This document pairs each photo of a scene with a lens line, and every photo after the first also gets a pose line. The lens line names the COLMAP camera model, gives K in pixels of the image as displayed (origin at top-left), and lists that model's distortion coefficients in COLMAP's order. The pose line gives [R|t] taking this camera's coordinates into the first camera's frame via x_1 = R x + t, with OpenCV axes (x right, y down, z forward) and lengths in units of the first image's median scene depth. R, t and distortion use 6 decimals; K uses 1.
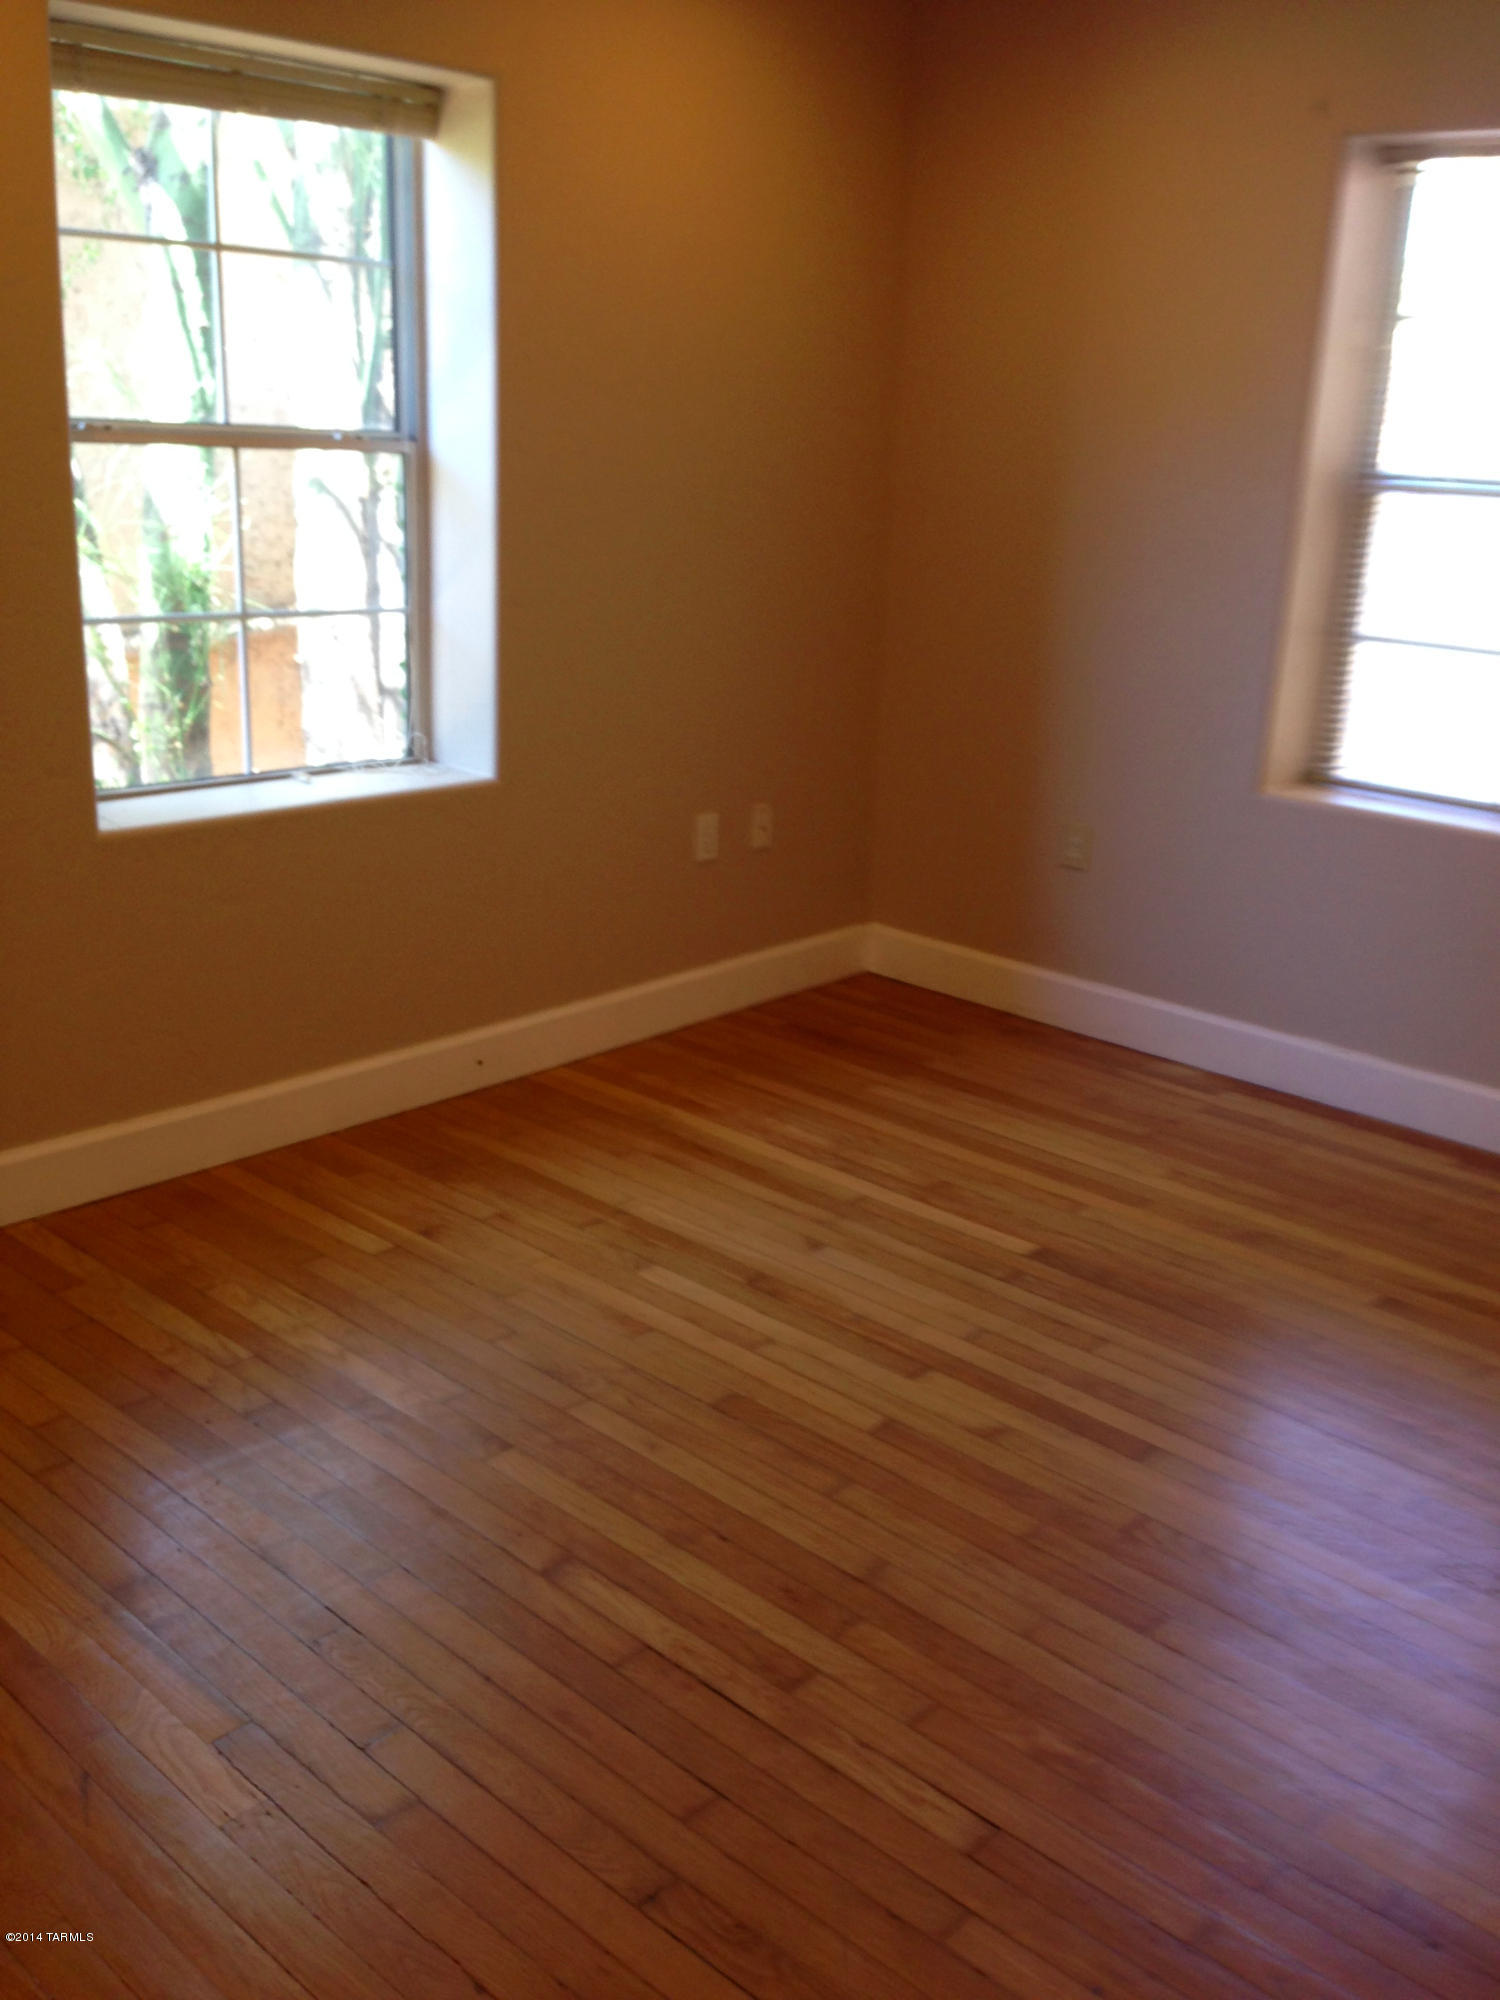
lens RADIAL K [[1825.9, 0, 750.0], [0, 1825.9, 1000.0], [0, 0, 1]] dist [0.158223, -0.275581]
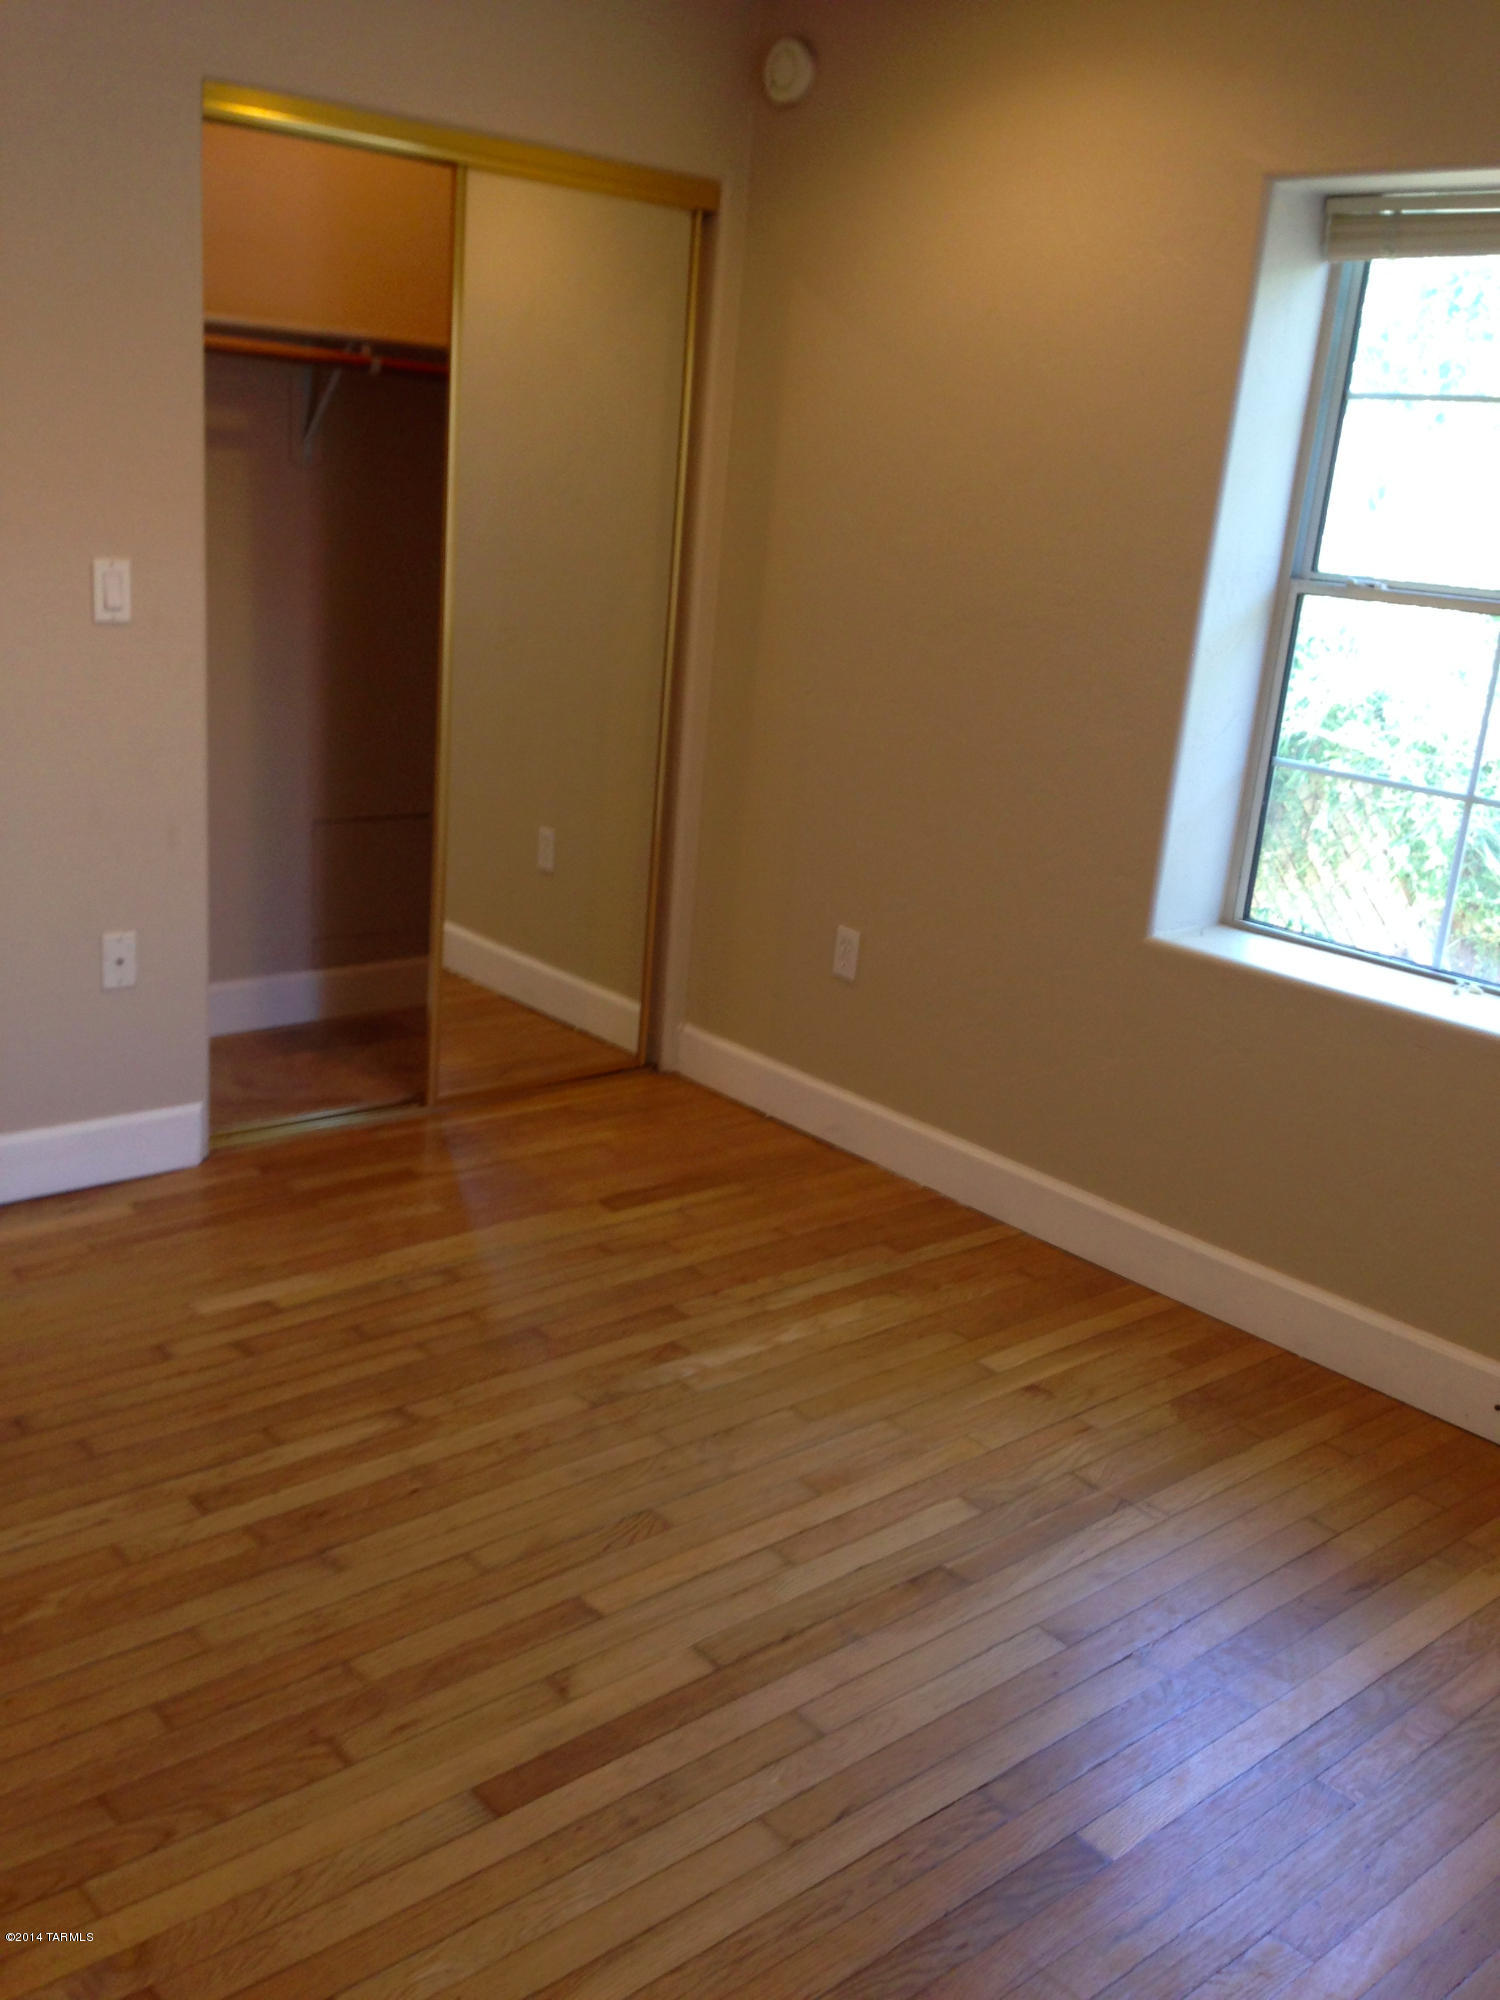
lens RADIAL K [[1825.9, 0, 750.0], [0, 1825.9, 1000.0], [0, 0, 1]] dist [0.158223, -0.275581]
pose [[-0.076621, 0.236840, -0.968523, 0.780732], [-0.372089, 0.894410, 0.248153, -0.258244], [0.925029, 0.379390, 0.019595, 0.843599]]
